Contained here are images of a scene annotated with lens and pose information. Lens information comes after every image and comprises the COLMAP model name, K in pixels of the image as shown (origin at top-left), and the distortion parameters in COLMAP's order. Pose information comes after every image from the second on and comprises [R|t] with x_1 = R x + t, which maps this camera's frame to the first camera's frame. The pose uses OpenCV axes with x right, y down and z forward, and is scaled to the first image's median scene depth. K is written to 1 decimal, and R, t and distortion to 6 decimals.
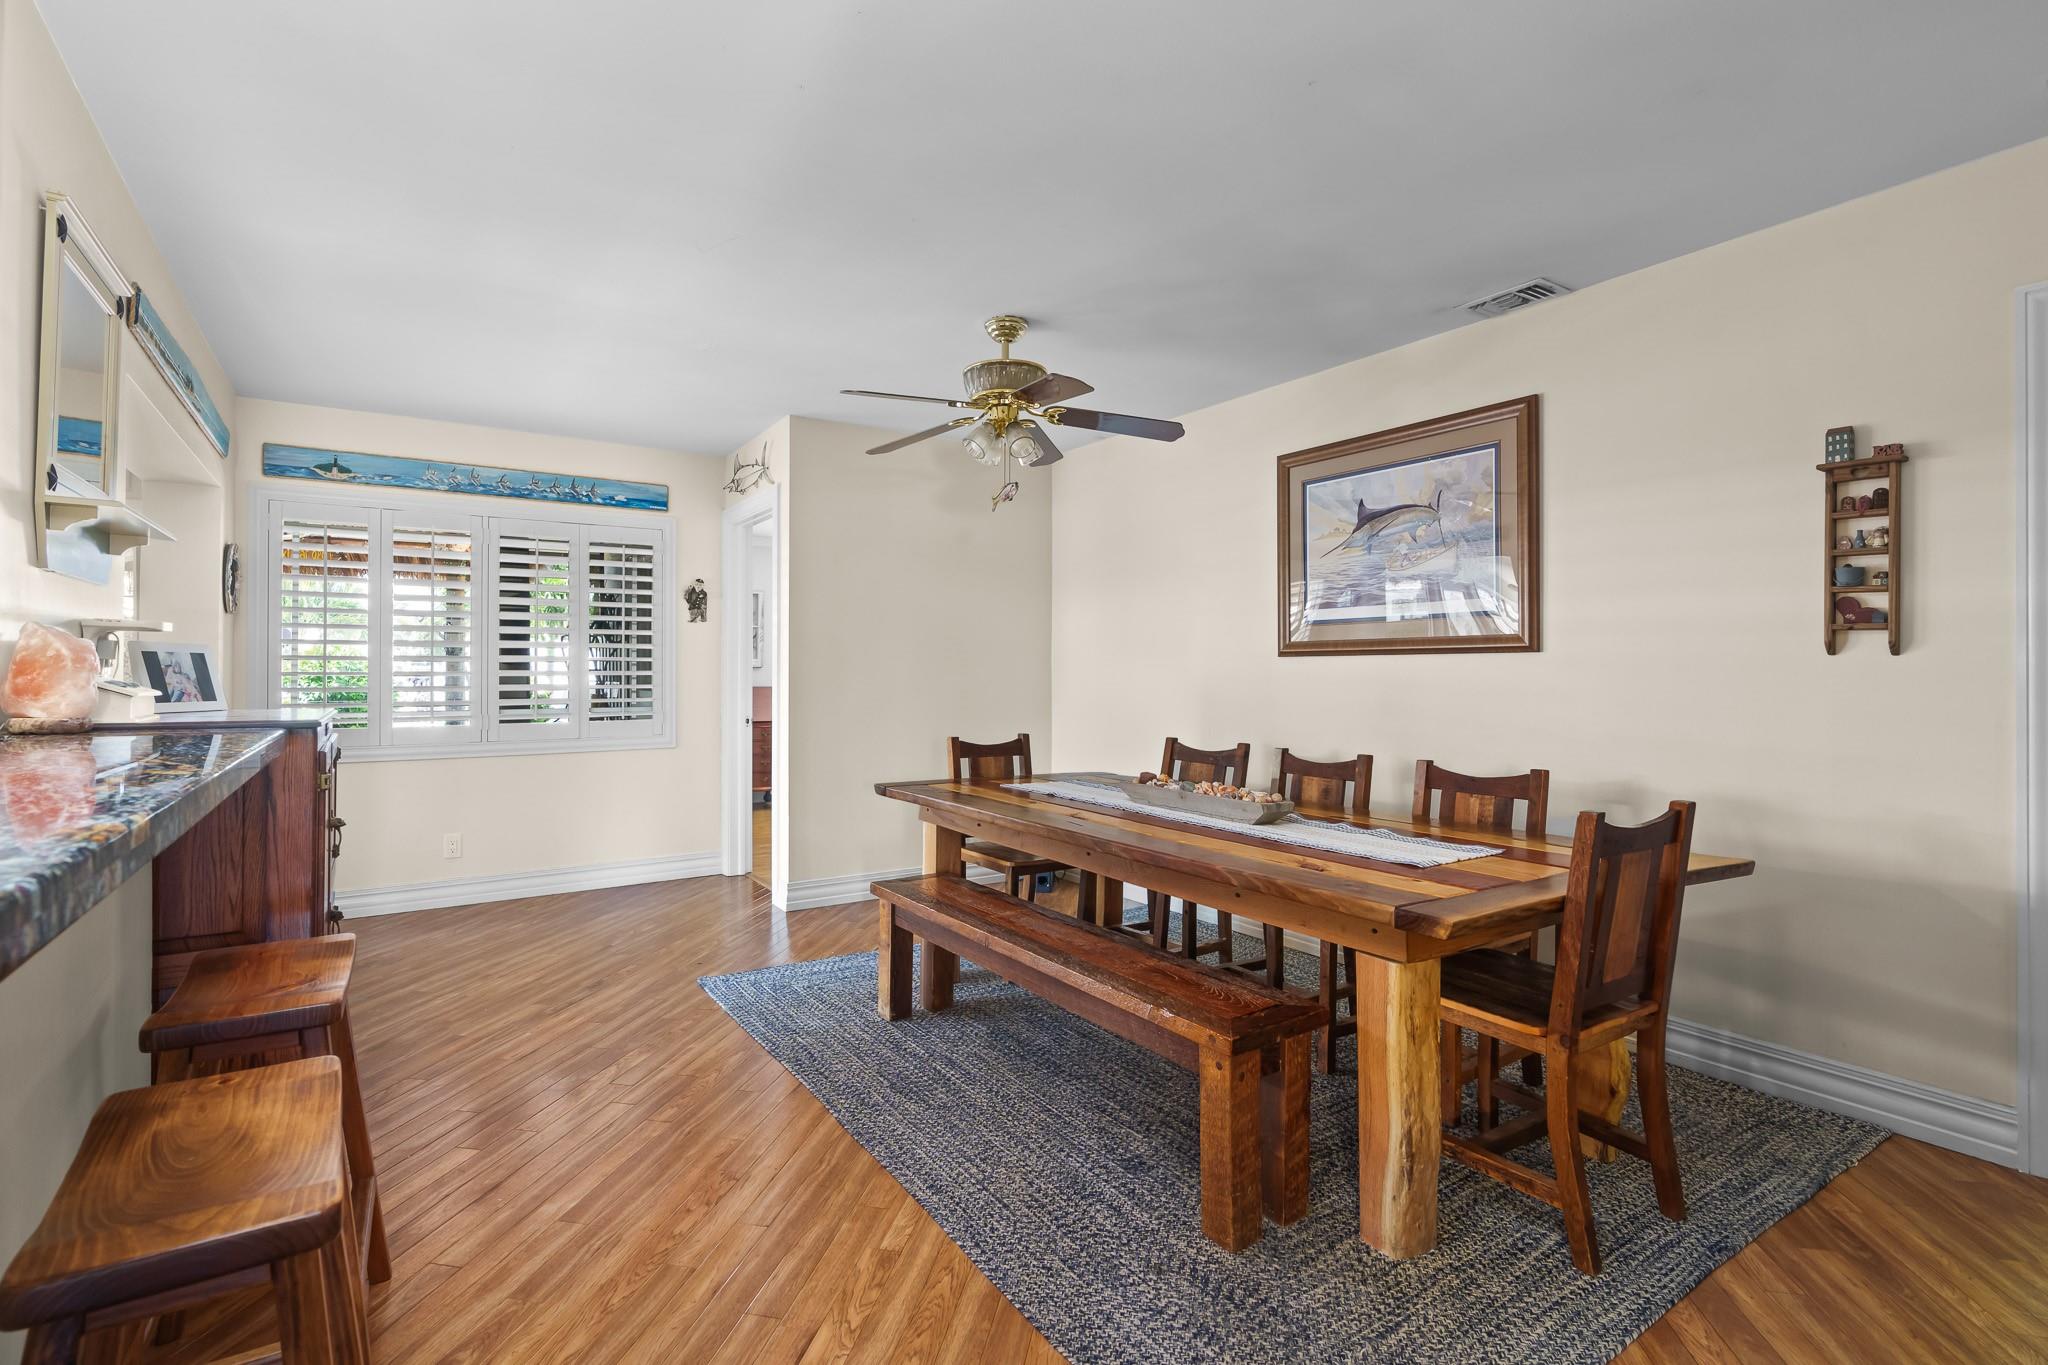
lens RADIAL K [[932.3, 0, 1023.2], [0, 932.3, 661.7], [0, 0, 1]] dist [-0.010213, 0.004024]
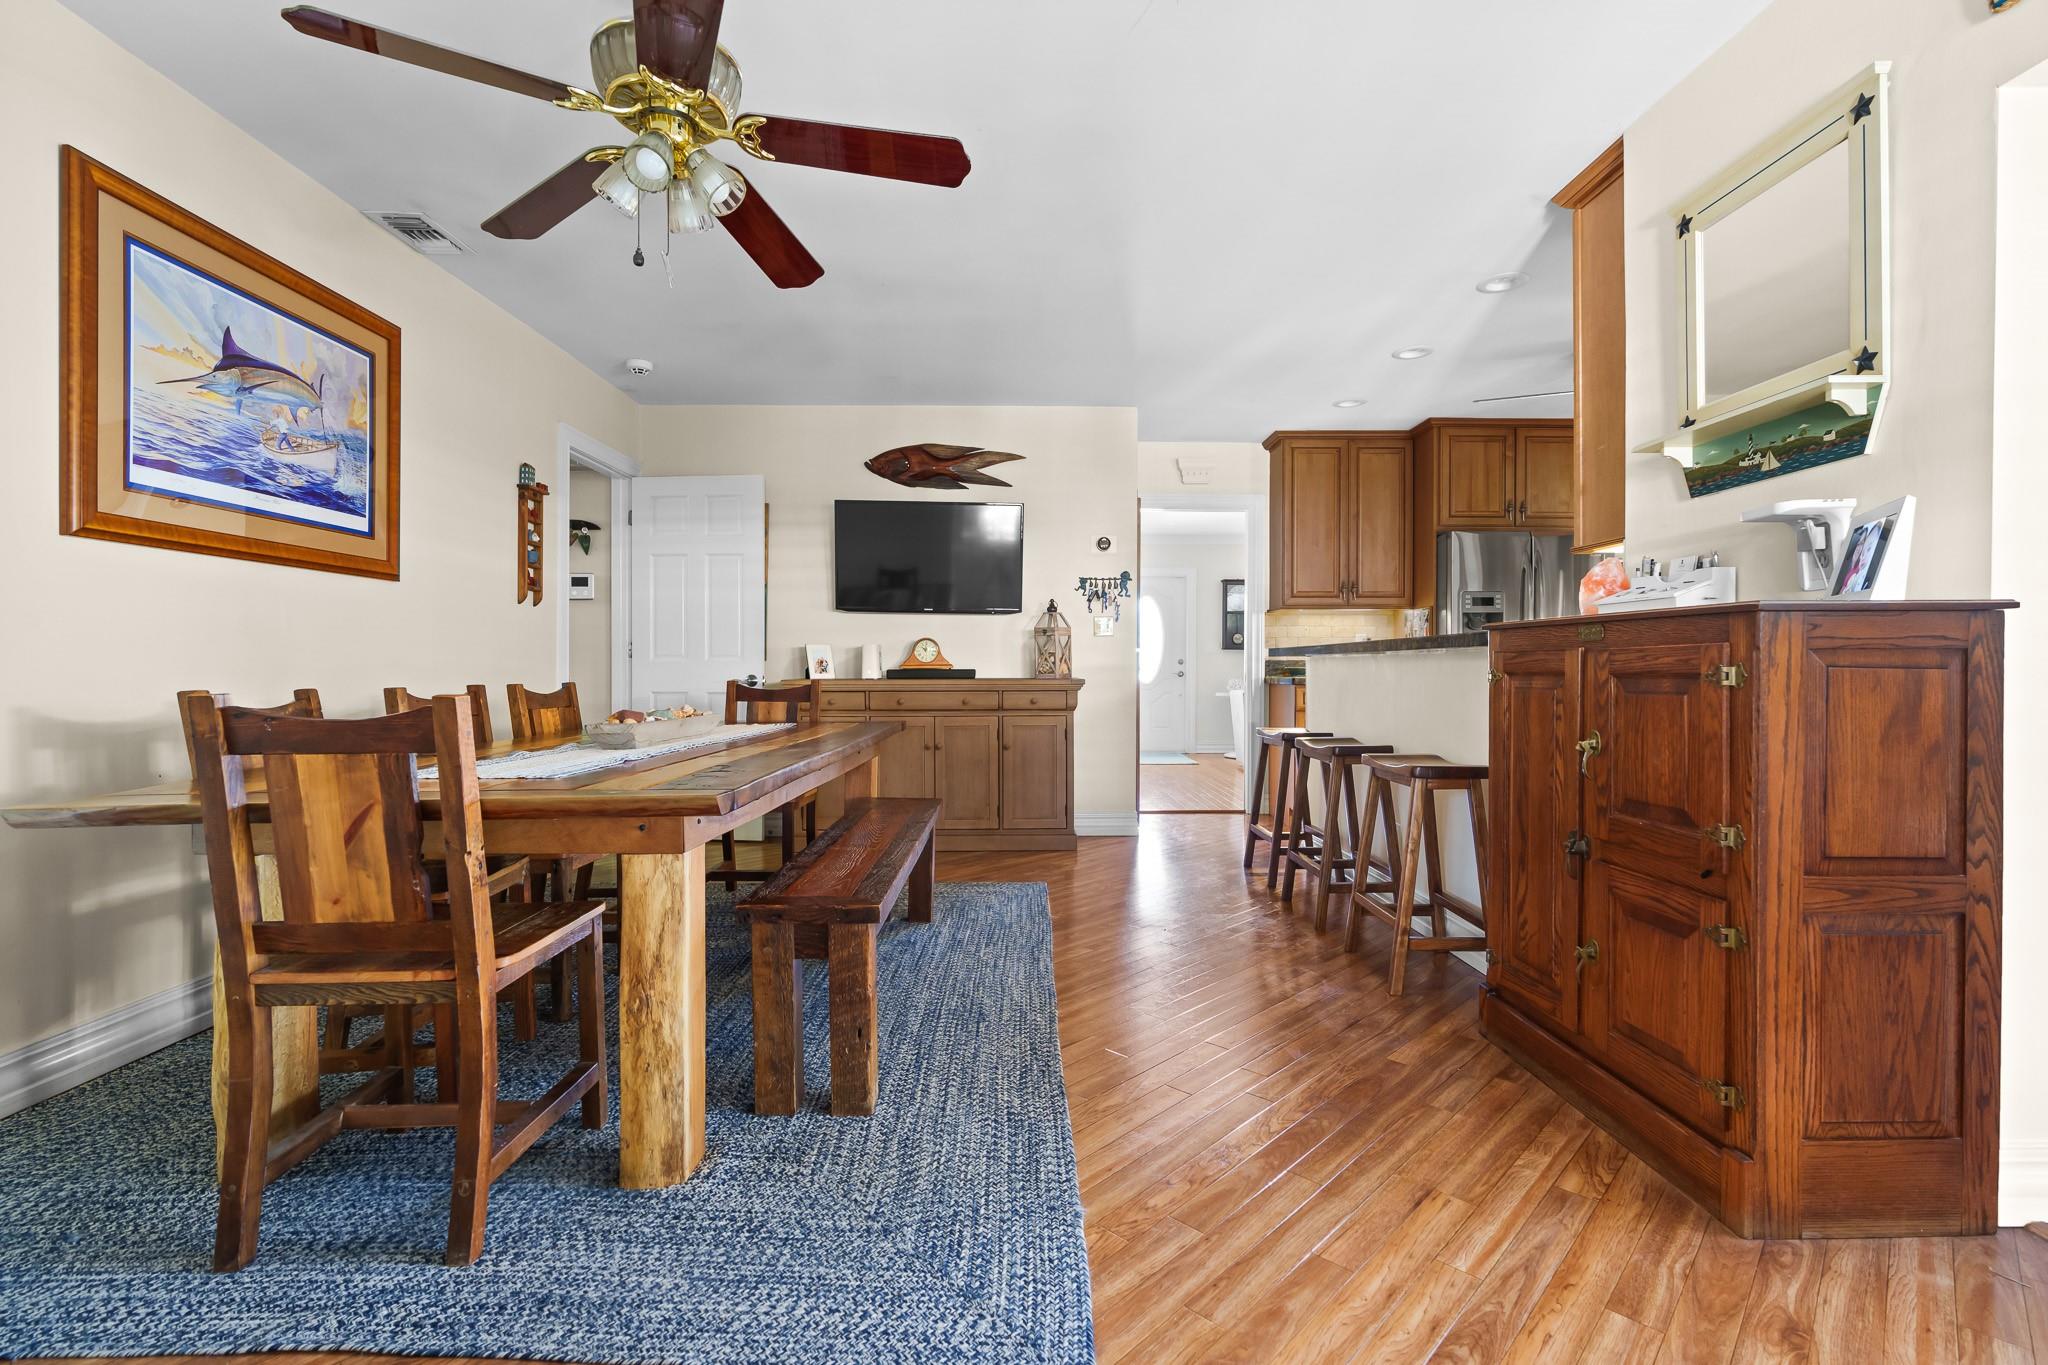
lens RADIAL K [[932.3, 0, 1024.7], [0, 932.3, 673.9], [0, 0, 1]] dist [-0.010213, 0.004024]
pose [[-0.828626, -0.004670, 0.559782, -0.495660], [-0.007857, 0.999964, -0.003288, 0.074947], [-0.559747, -0.007123, -0.828633, 1.238410]]
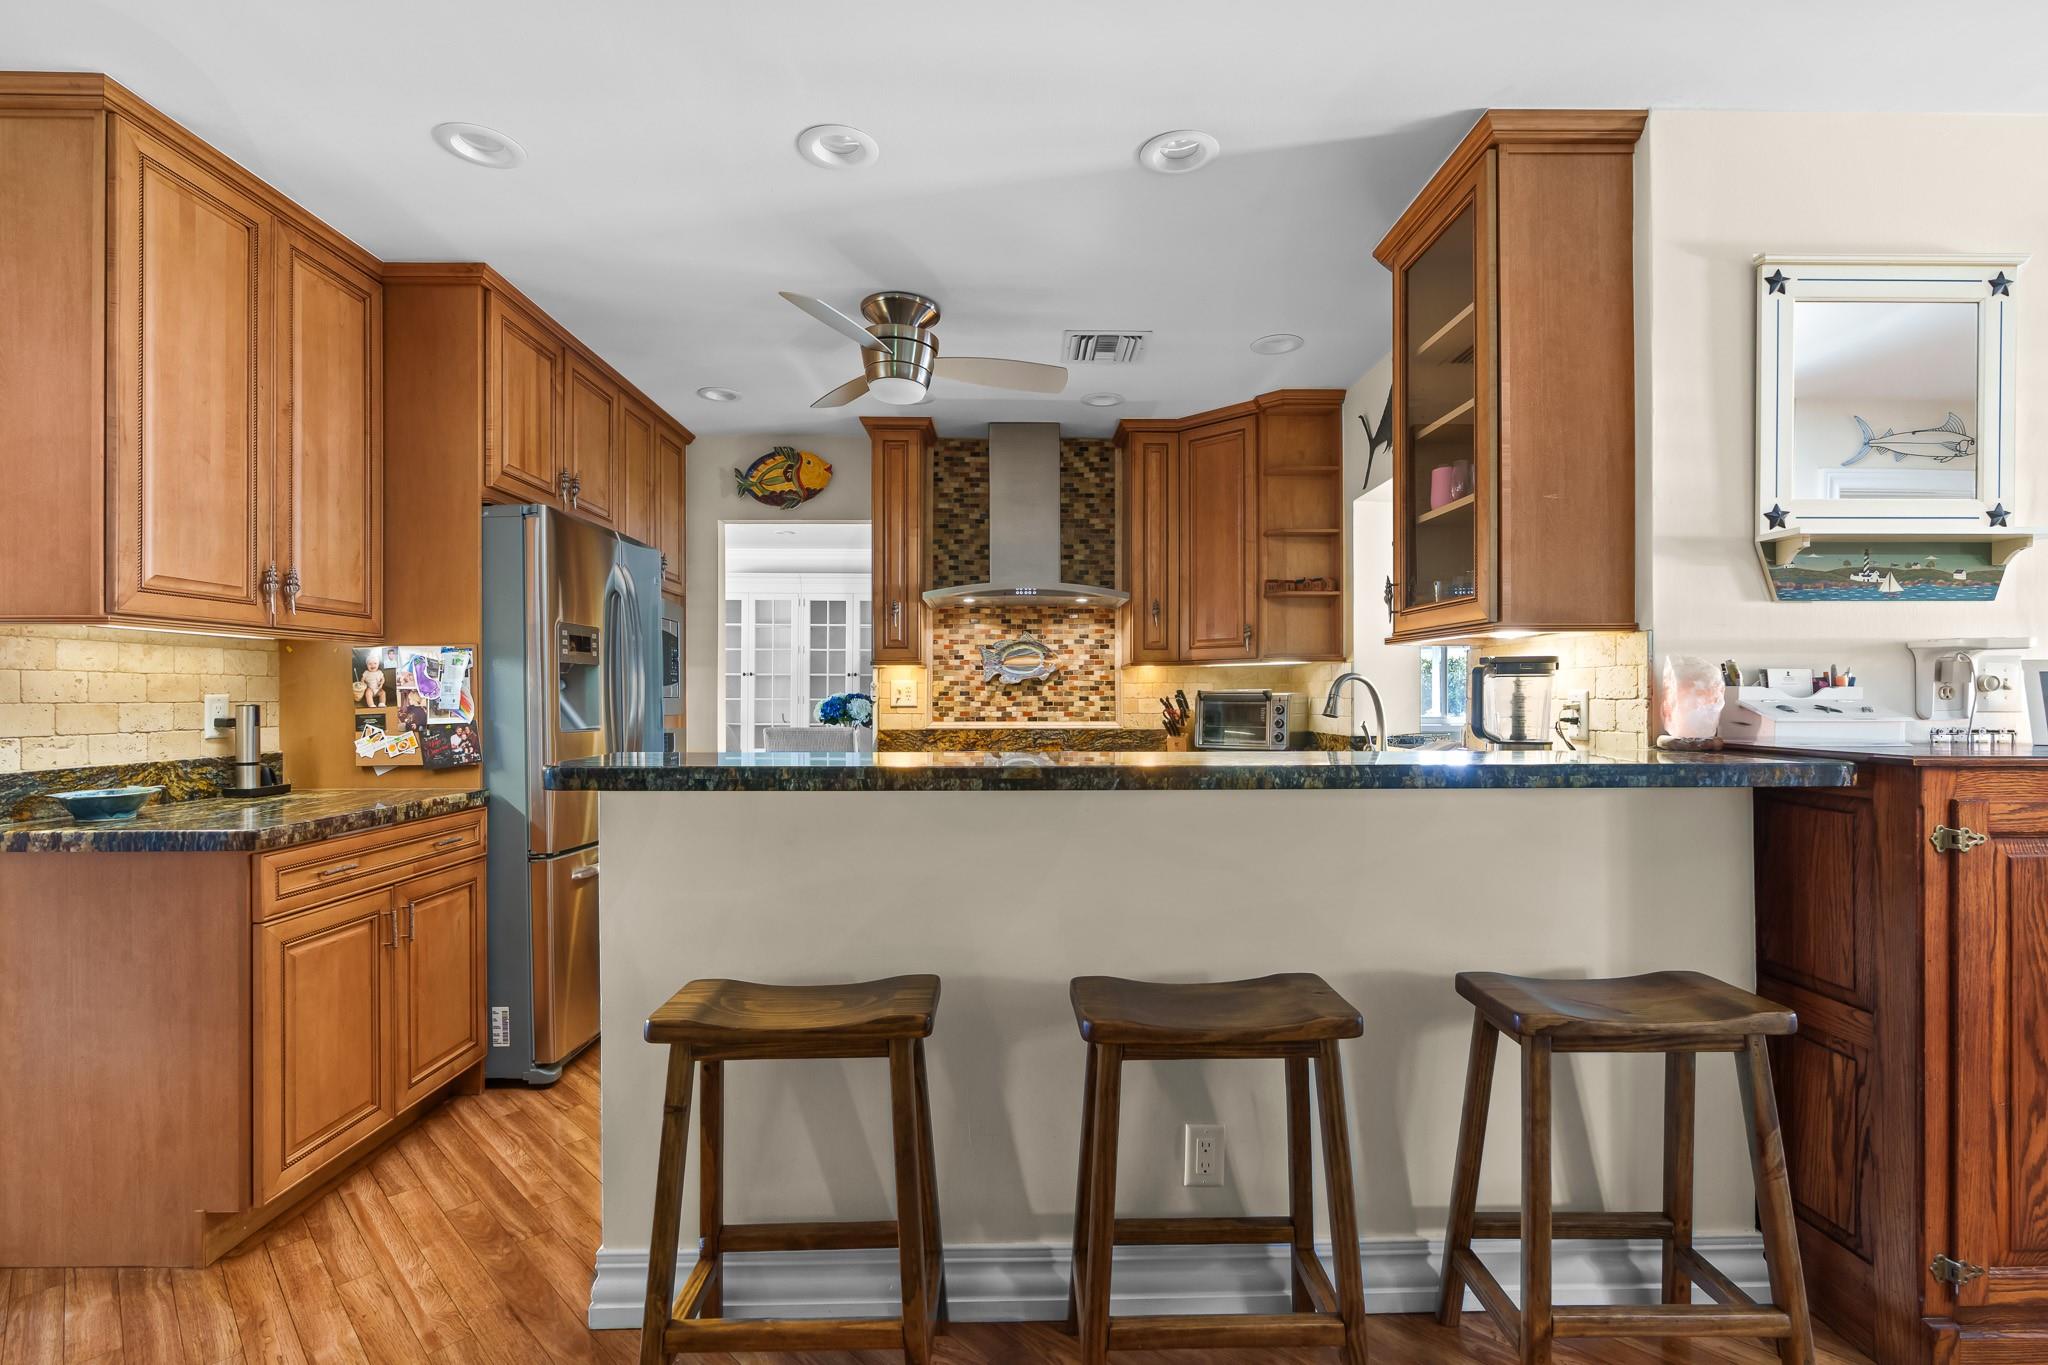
lens RADIAL K [[932.3, 0, 1025.1], [0, 932.3, 694.9], [0, 0, 1]] dist [-0.010213, 0.004024]
pose [[-0.549171, -0.001429, -0.835709, 0.167748], [0.010140, 0.999914, -0.008373, 0.006917], [0.835649, -0.013072, -0.549109, 0.409631]]
